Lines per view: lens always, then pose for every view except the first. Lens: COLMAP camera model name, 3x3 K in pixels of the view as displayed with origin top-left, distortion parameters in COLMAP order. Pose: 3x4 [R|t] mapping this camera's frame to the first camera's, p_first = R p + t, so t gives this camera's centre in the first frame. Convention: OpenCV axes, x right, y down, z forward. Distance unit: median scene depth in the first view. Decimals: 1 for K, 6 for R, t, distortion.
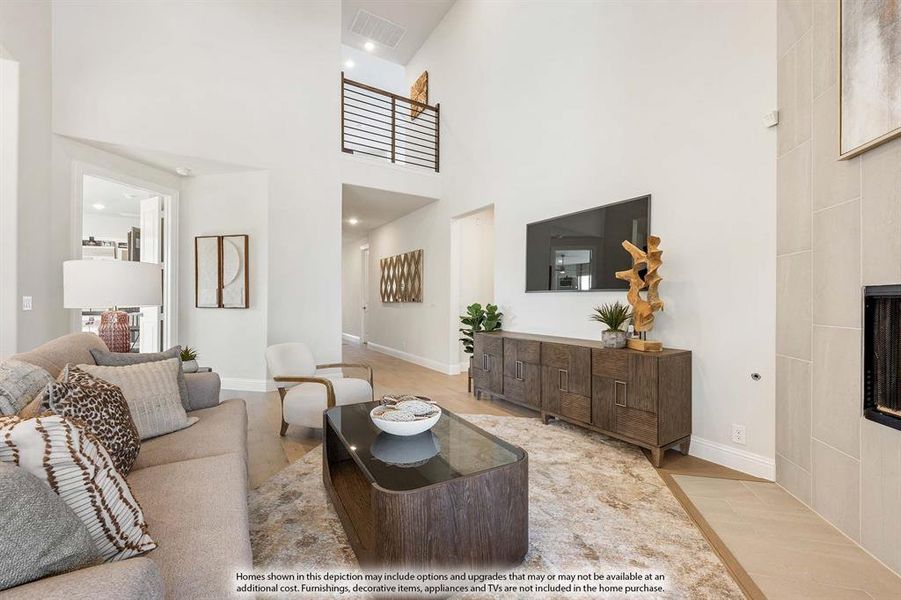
lens RADIAL K [[368.0, 0, 450.5], [0, 368.0, 300.0], [0, 0, 1]] dist [0.002729, 0.000058]
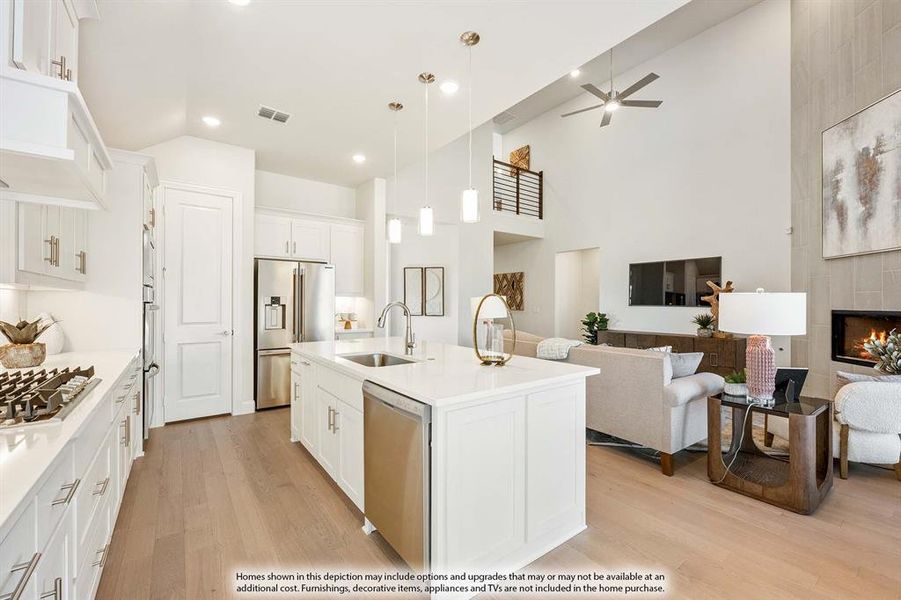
lens RADIAL K [[367.5, 0, 446.6], [0, 367.5, 300.7], [0, 0, 1]] dist [-0.001755, -0.000347]
pose [[0.997190, 0.000461, 0.074908, -0.651692], [-0.000212, 0.999994, -0.003332, -0.033584], [-0.074909, 0.003307, 0.997185, -0.502961]]
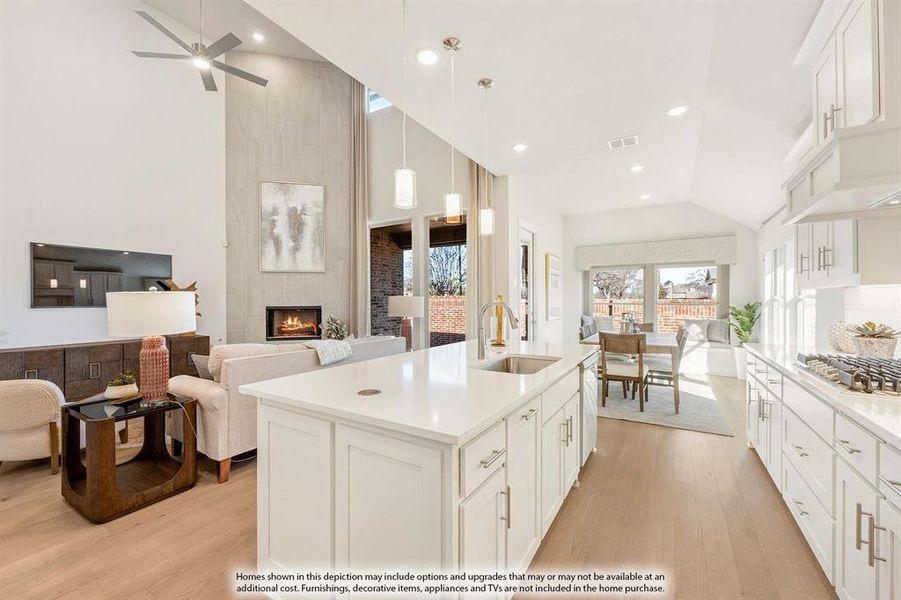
lens RADIAL K [[368.0, 0, 450.5], [0, 368.0, 300.0], [0, 0, 1]] dist [0.002729, 0.000058]
pose [[-0.451431, 0.002384, 0.892303, -1.139236], [0.005052, 0.999987, -0.000116, -0.034271], [-0.892292, 0.004455, -0.451437, 0.373010]]
